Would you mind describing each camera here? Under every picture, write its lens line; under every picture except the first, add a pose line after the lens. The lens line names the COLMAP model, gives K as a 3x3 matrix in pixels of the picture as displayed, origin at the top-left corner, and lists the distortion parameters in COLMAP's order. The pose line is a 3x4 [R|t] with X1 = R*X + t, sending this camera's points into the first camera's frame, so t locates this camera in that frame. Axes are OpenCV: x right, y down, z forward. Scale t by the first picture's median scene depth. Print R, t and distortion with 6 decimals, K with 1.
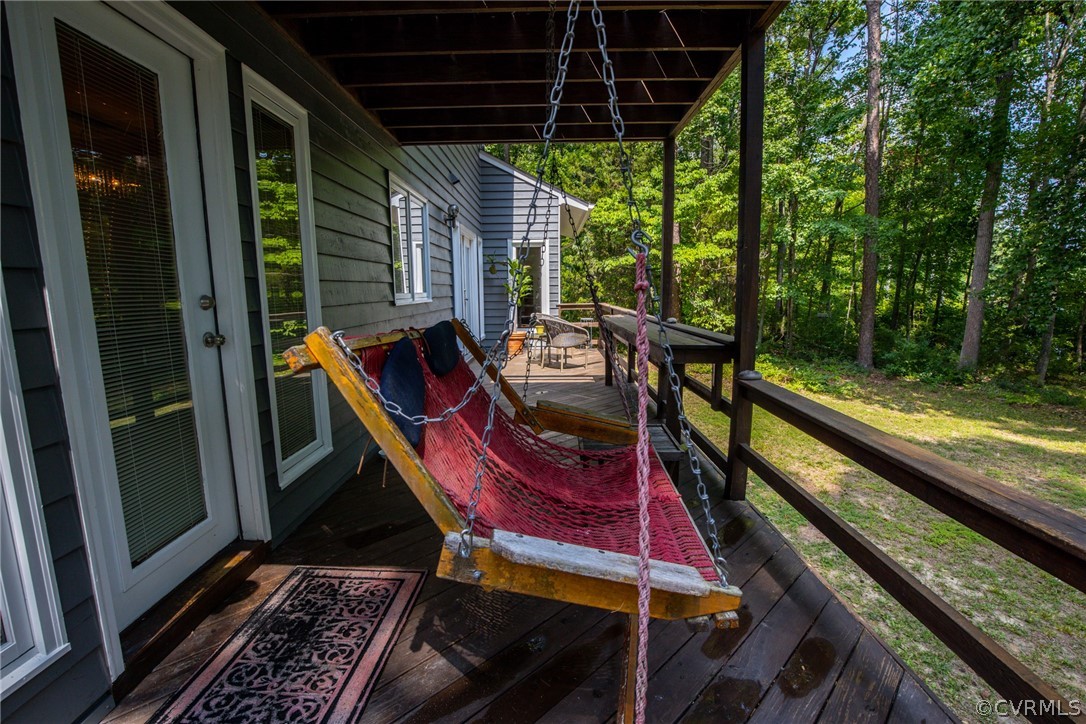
lens RADIAL K [[496.5, 0, 540.1], [0, 496.5, 362.4], [0, 0, 1]] dist [-0.032331, 0.004720]
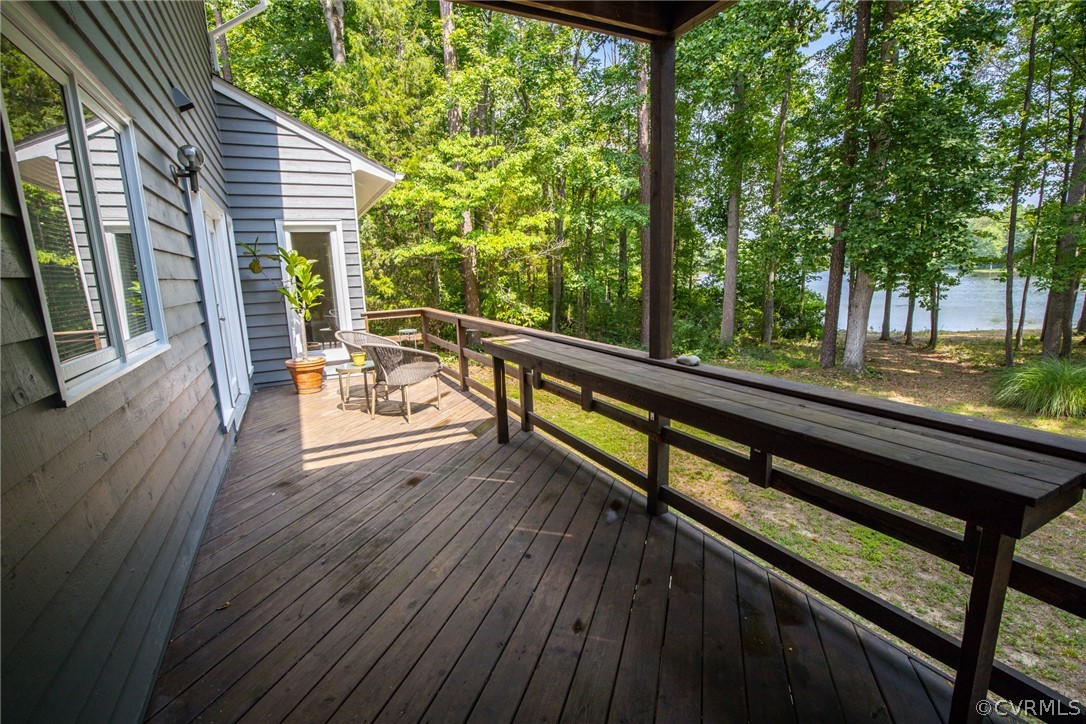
lens RADIAL K [[496.5, 0, 543.6], [0, 496.5, 366.8], [0, 0, 1]] dist [-0.032331, 0.004720]
pose [[0.884187, -0.107363, 0.454627, -0.066509], [0.092640, 0.994201, 0.054614, -0.054387], [-0.457854, -0.006173, 0.889006, 0.244476]]
